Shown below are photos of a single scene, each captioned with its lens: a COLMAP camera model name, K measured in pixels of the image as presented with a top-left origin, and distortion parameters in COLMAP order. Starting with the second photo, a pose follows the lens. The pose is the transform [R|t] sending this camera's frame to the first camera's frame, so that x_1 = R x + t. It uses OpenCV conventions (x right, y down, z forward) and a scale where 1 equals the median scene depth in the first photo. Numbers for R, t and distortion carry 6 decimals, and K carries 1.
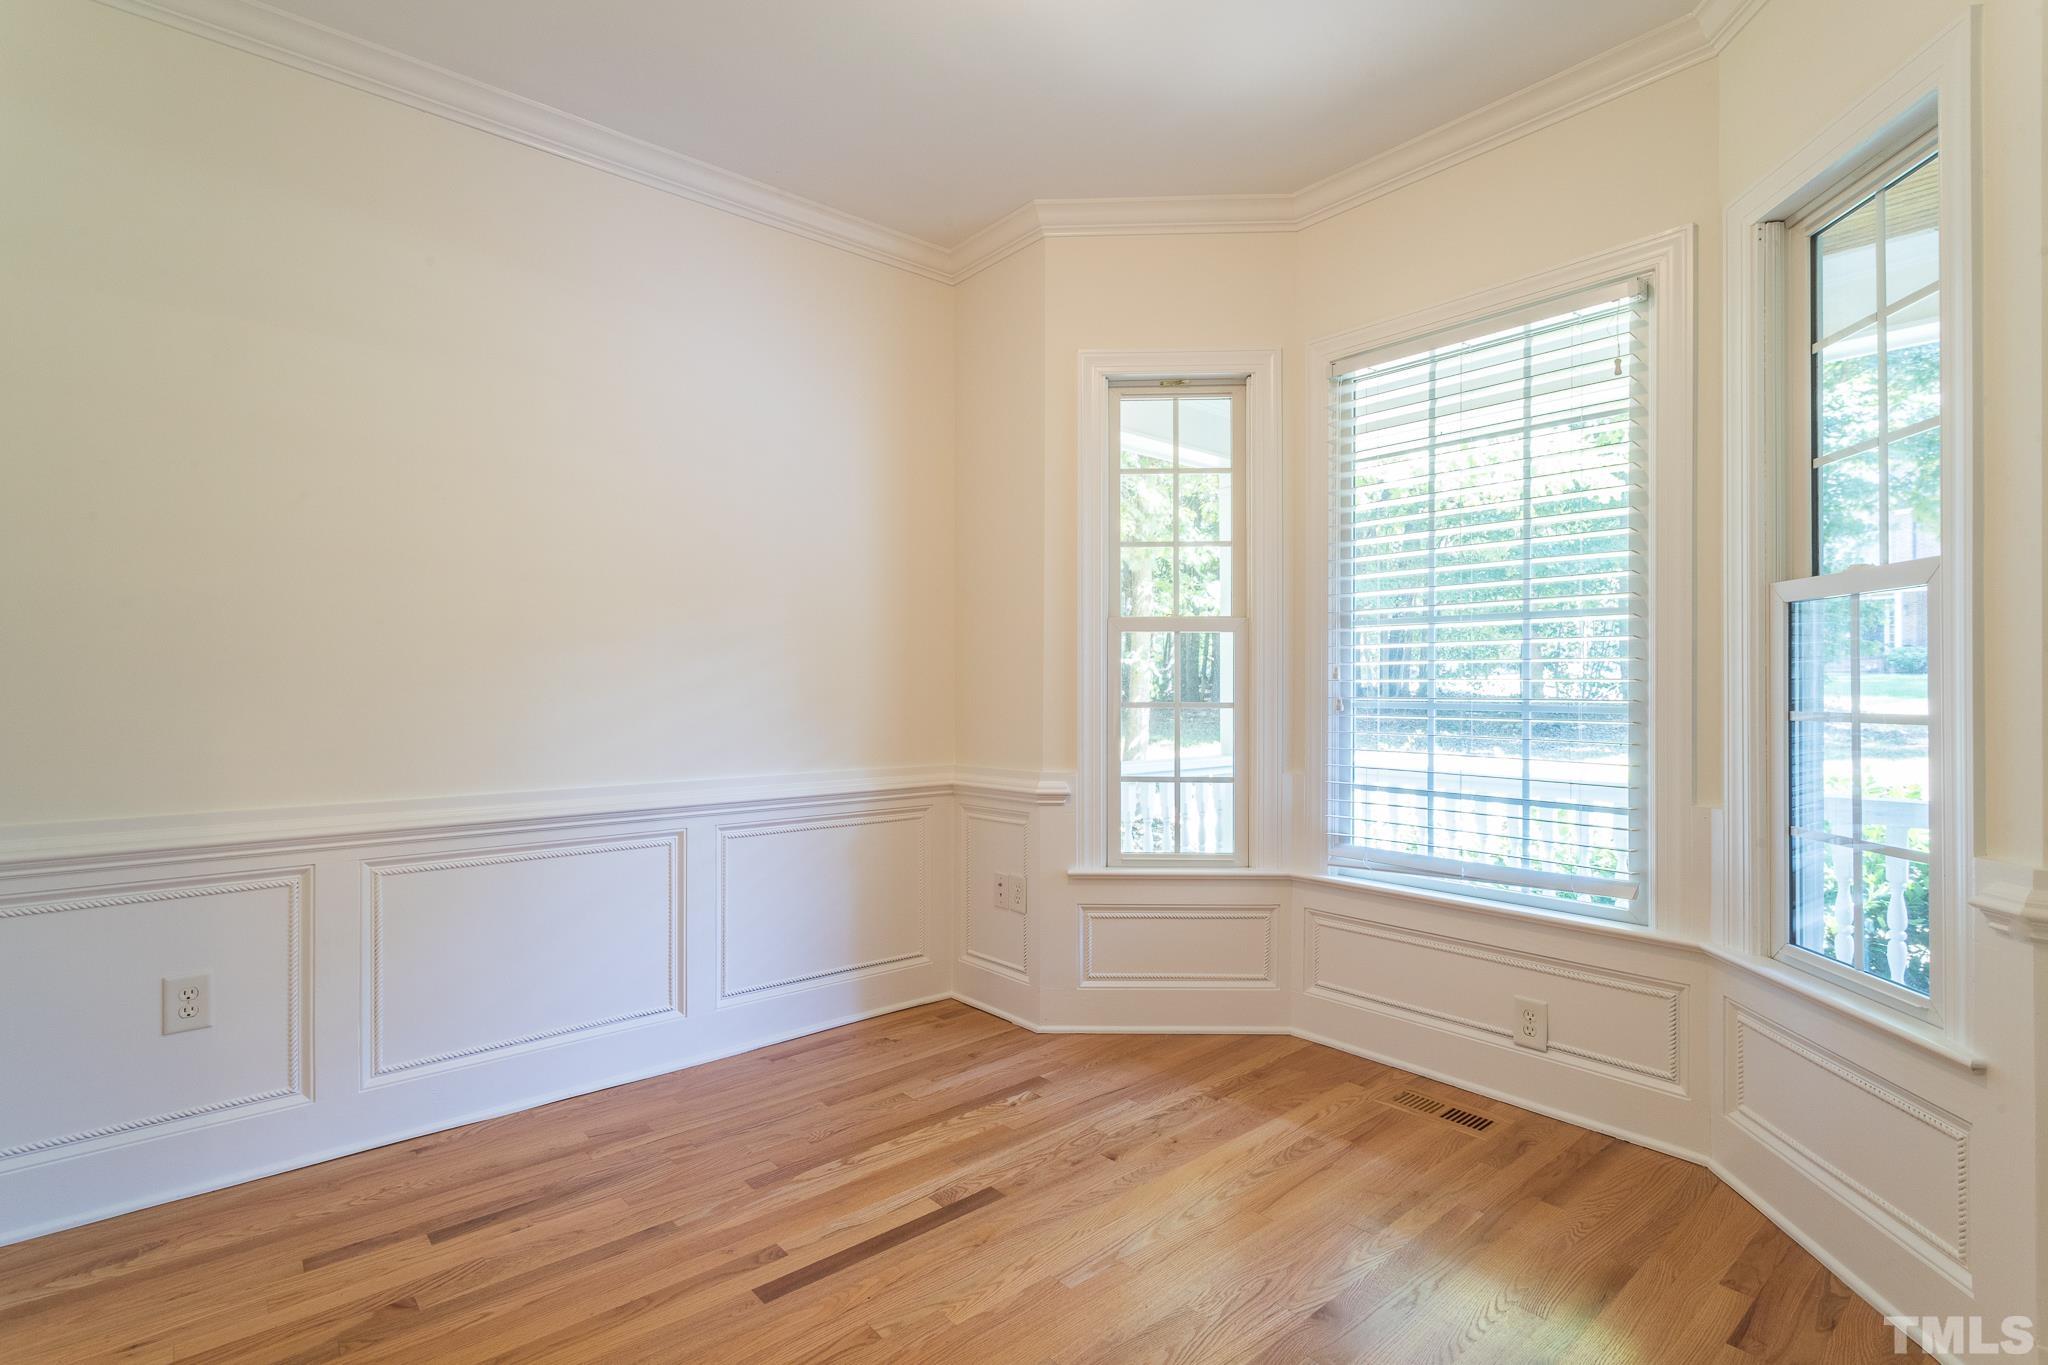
lens RADIAL K [[972.2, 0, 1027.8], [0, 972.2, 693.4], [0, 0, 1]] dist [-0.000135, 0.000114]
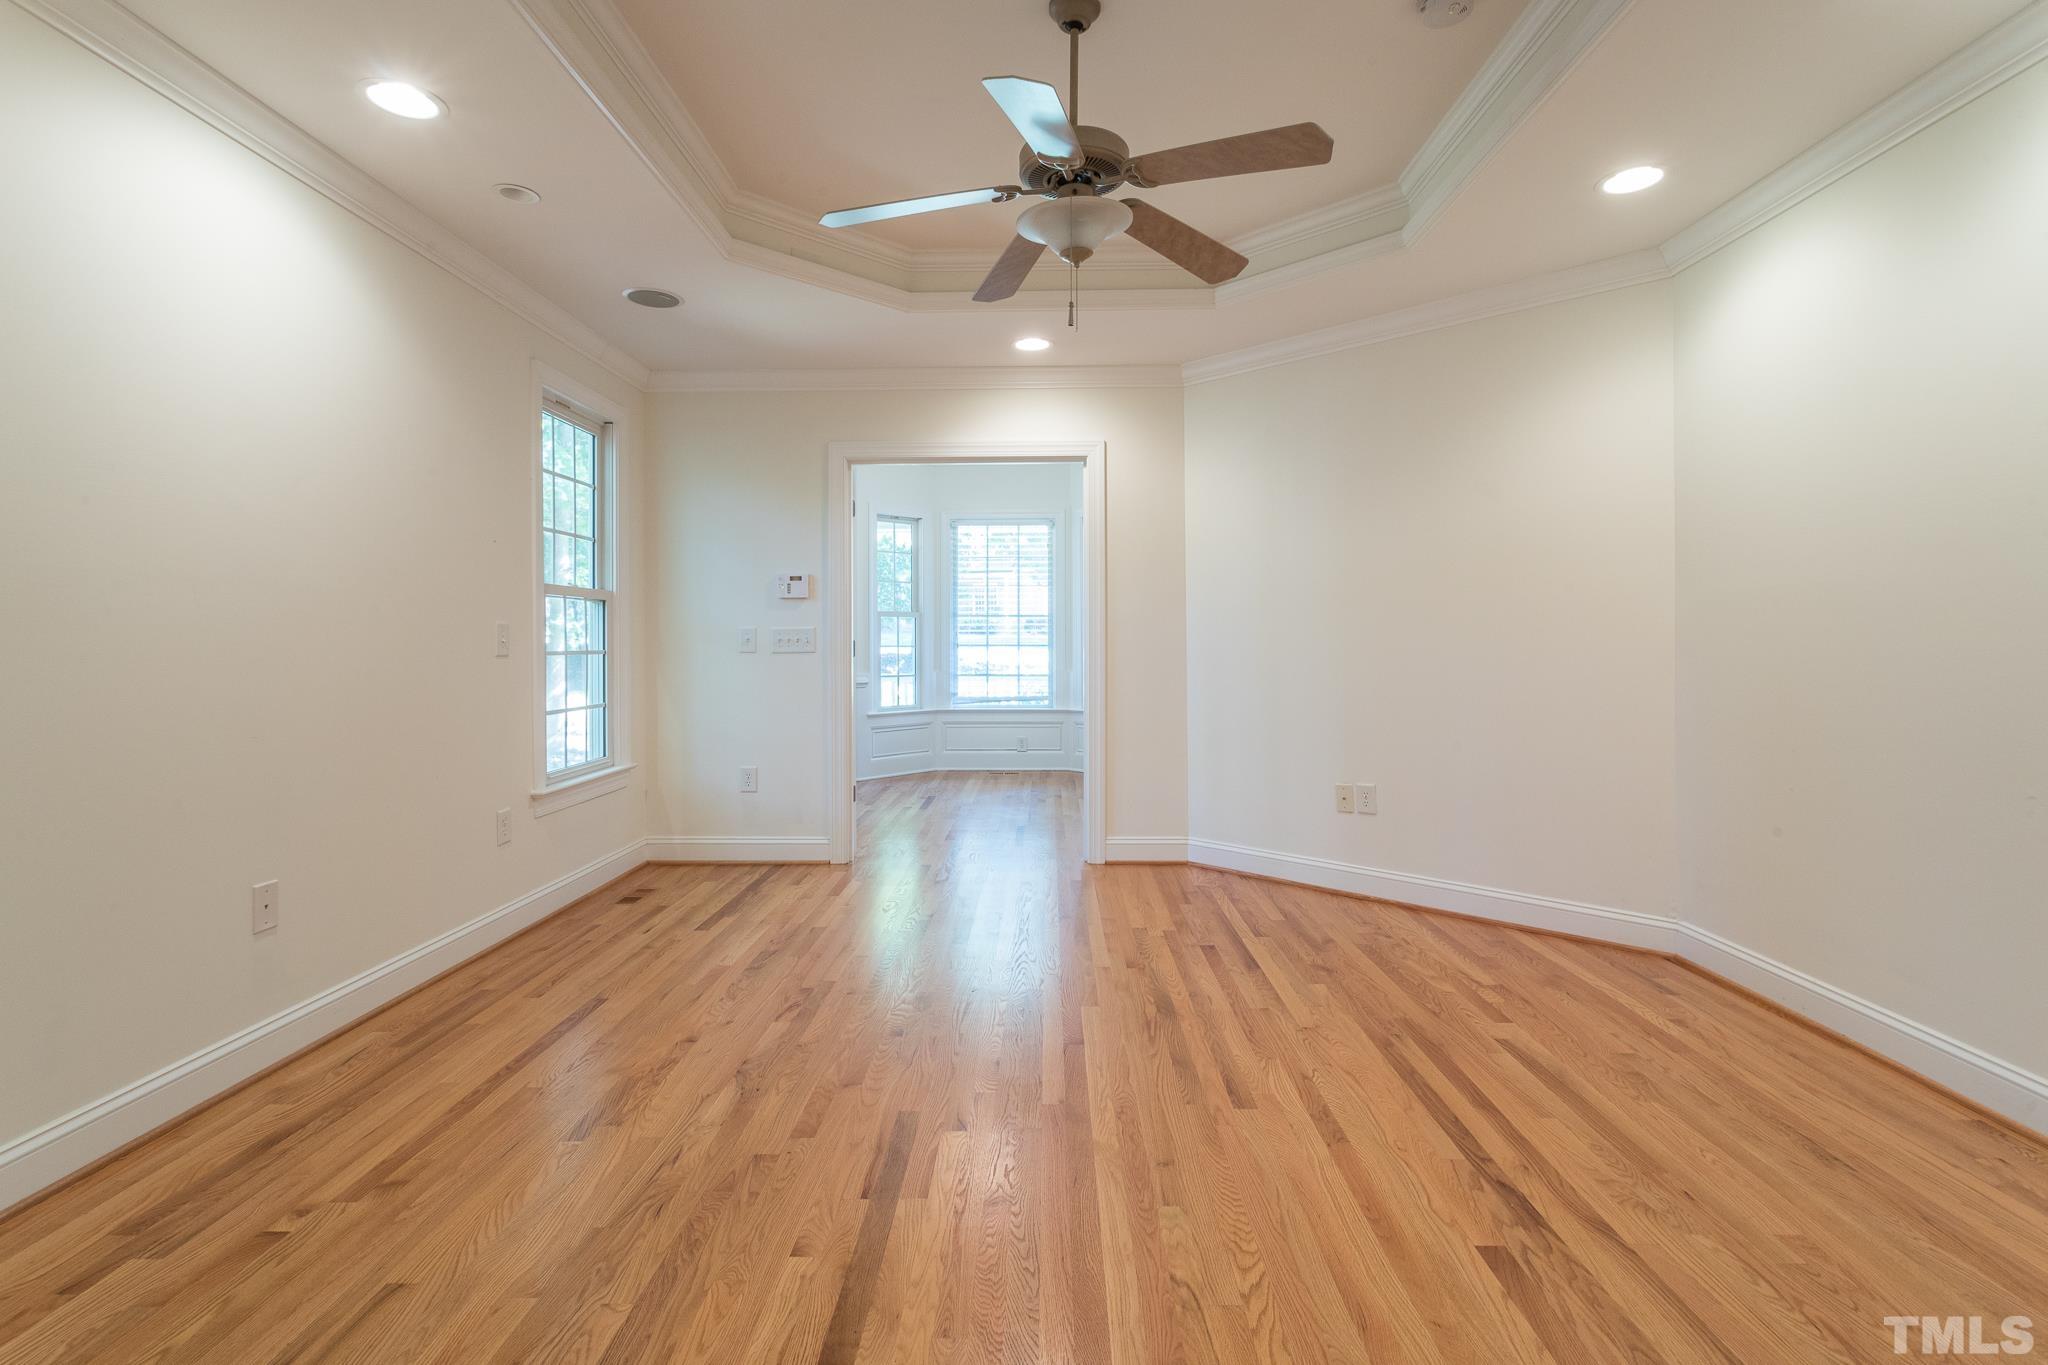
lens RADIAL K [[981.2, 0, 1032.5], [0, 981.2, 666.1], [0, 0, 1]] dist [0.001614, 0.001112]
pose [[0.671521, -0.020065, 0.740714, -1.657823], [0.008274, 0.999774, 0.019582, 0.018957], [-0.740939, -0.007021, 0.671536, -1.070276]]
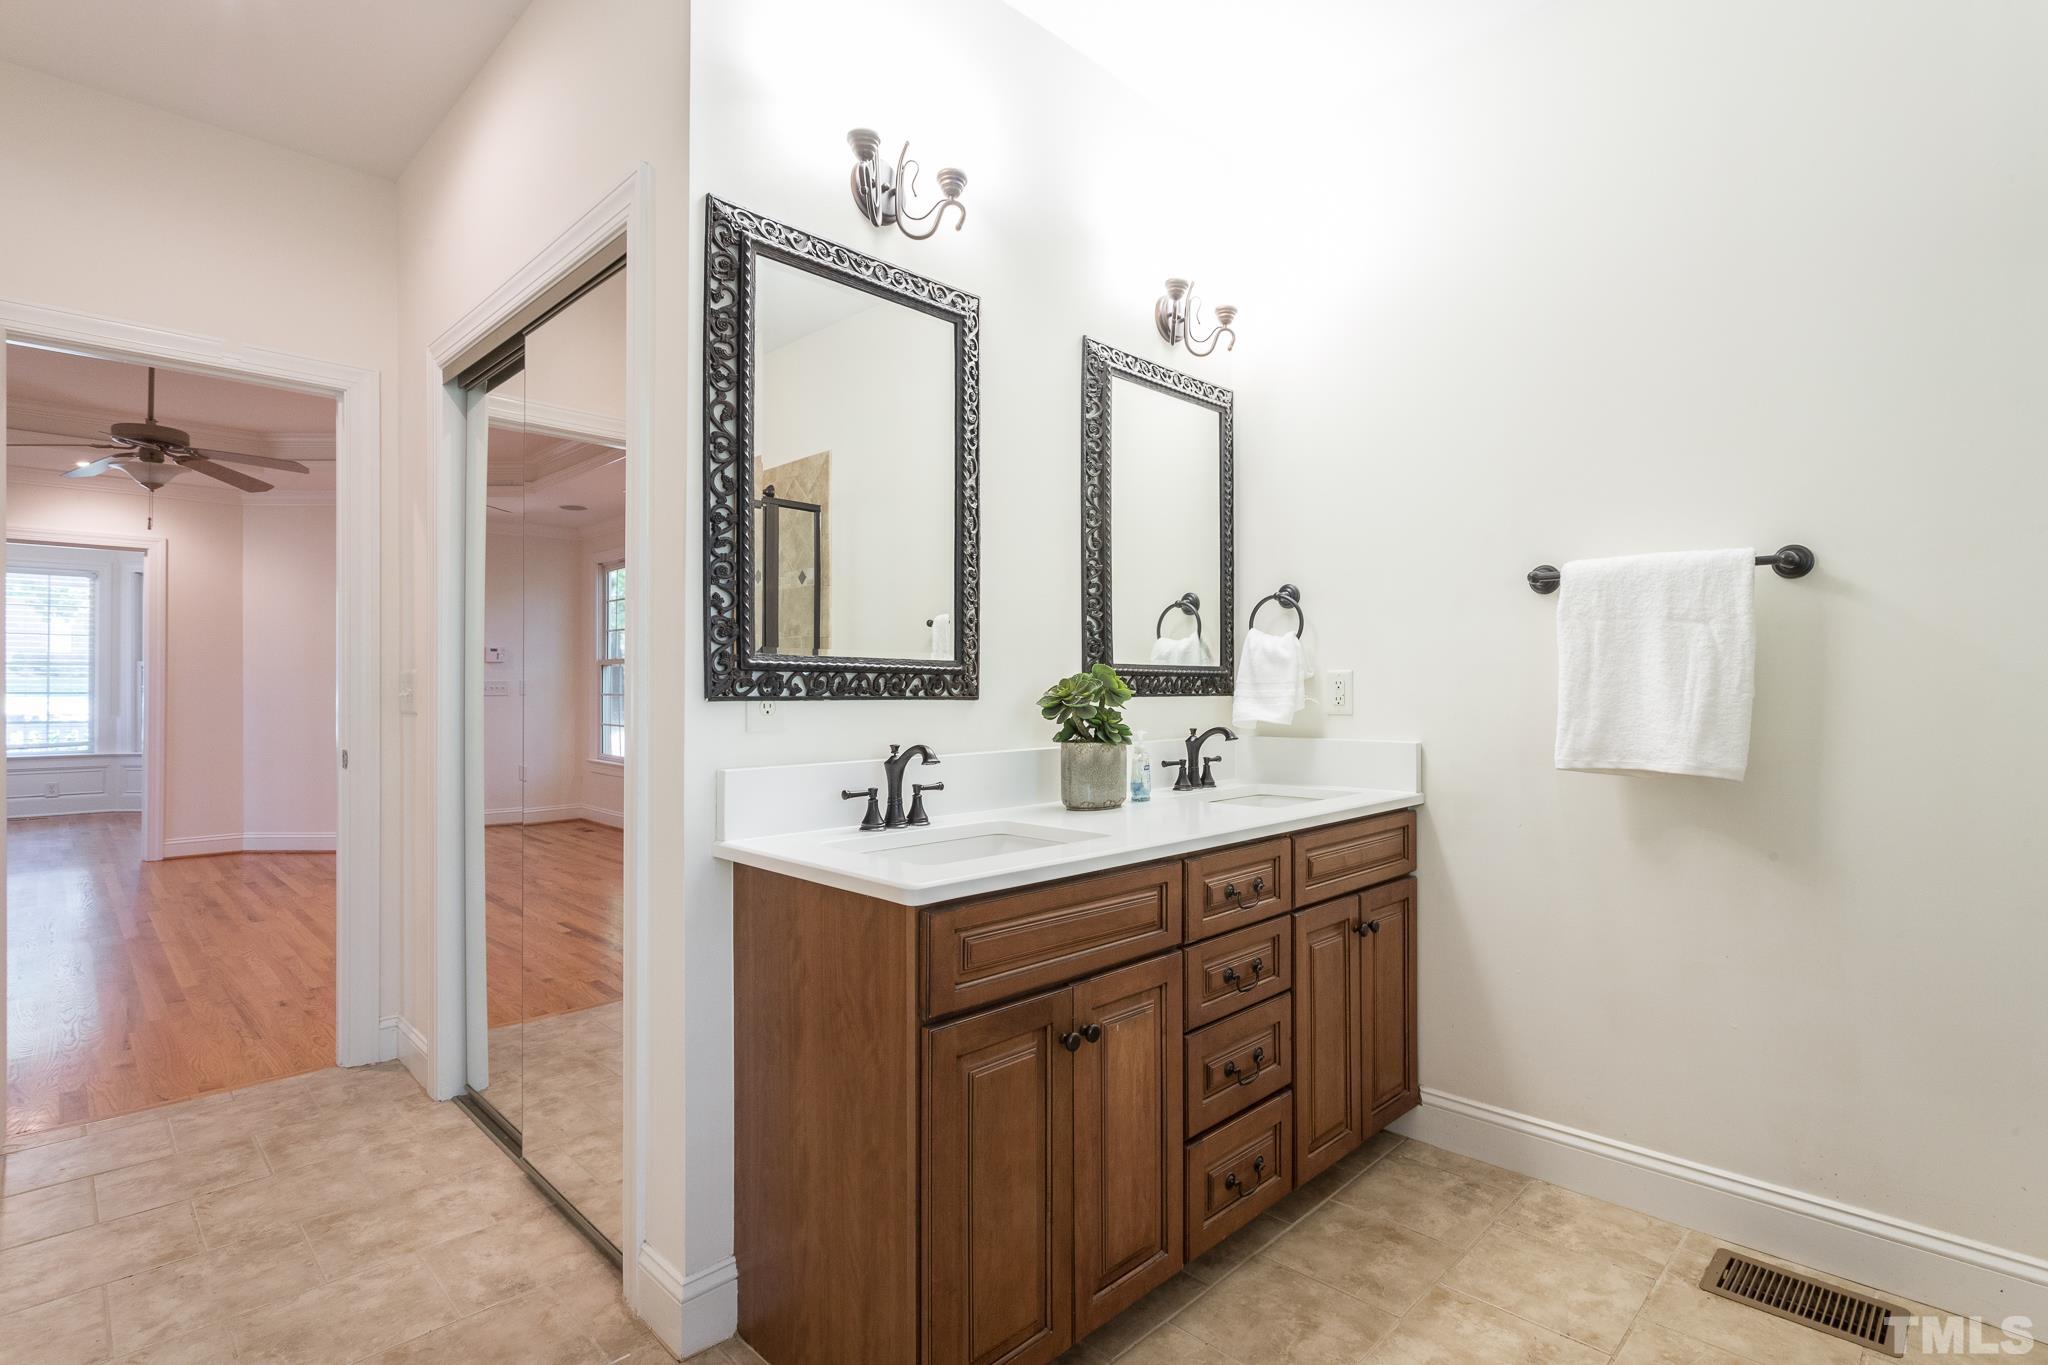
lens RADIAL K [[985.7, 0, 1024.3], [0, 985.7, 692.2], [0, 0, 1]] dist [-0.000822, 0.000004]
pose [[-0.062192, 0.001790, 0.998063, -2.669451], [0.000190, 0.999998, -0.001781, 0.018162], [-0.998064, 0.000079, -0.062193, -1.831510]]
